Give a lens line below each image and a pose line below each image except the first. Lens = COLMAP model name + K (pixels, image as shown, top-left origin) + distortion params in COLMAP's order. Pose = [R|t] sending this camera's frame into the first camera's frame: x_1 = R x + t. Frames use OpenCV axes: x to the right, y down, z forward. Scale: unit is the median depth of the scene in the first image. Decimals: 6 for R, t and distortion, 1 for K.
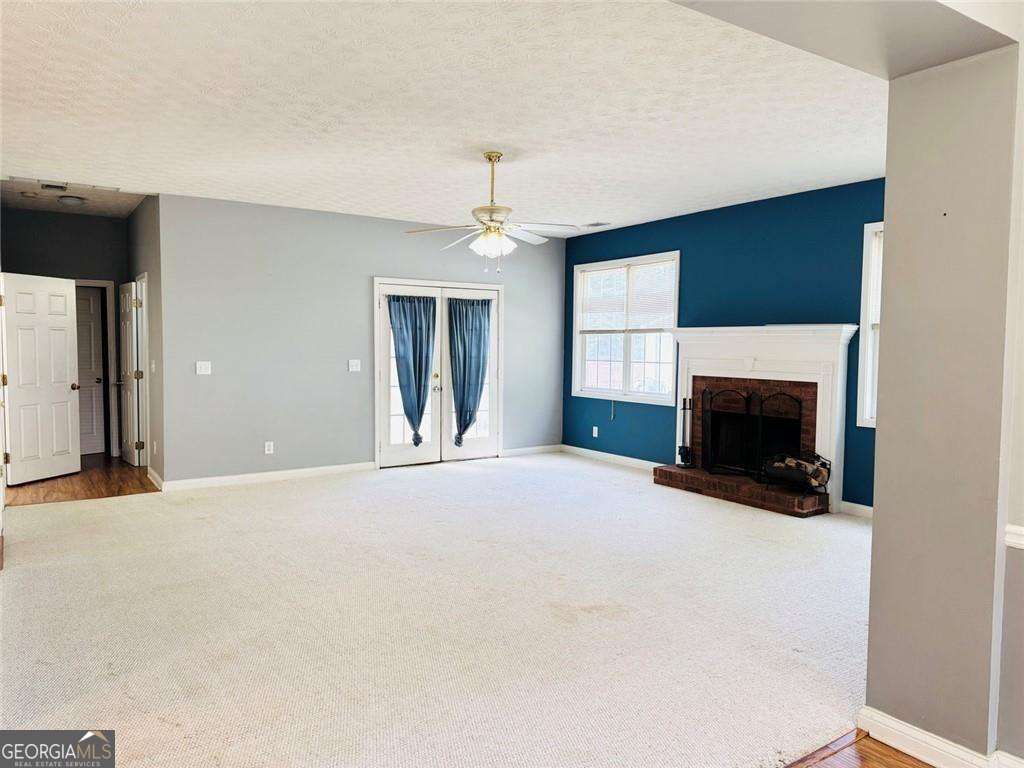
lens RADIAL K [[723.6, 0, 512.0], [0, 723.6, 384.0], [0, 0, 1]] dist [-0.000775, -0.001207]
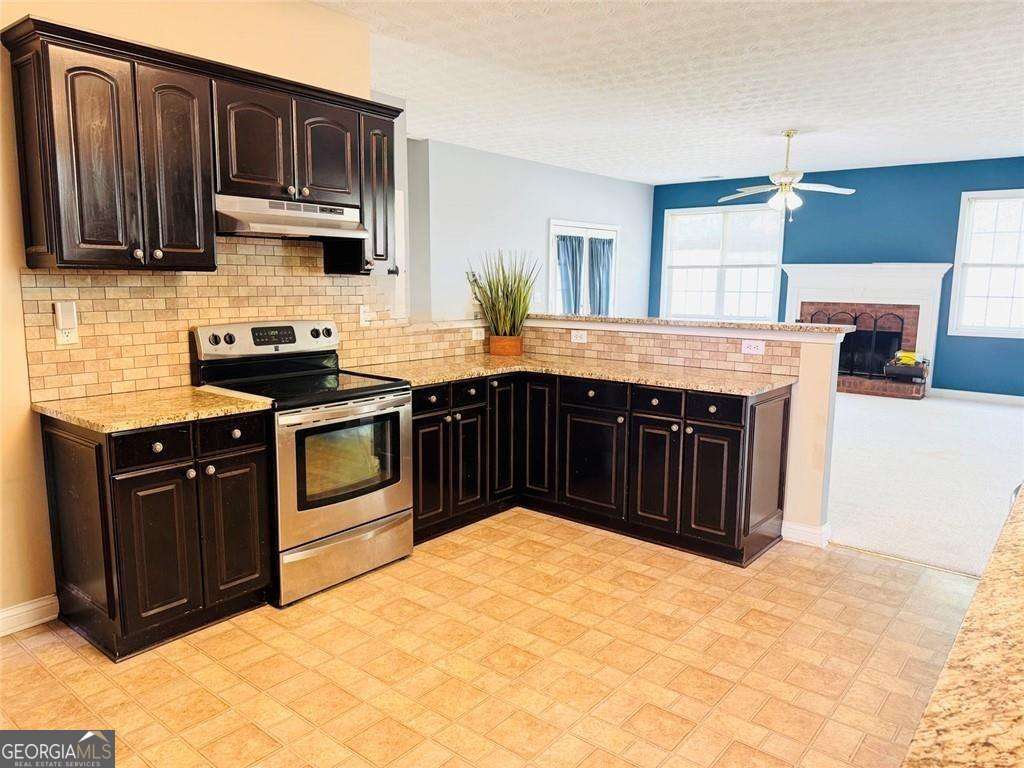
lens RADIAL K [[723.6, 0, 512.0], [0, 723.6, 384.0], [0, 0, 1]] dist [-0.000775, -0.001207]
pose [[0.950826, -0.051012, 0.305495, -0.600418], [0.021241, 0.994761, 0.099998, -0.005196], [-0.308995, -0.088592, 0.946928, -0.076959]]
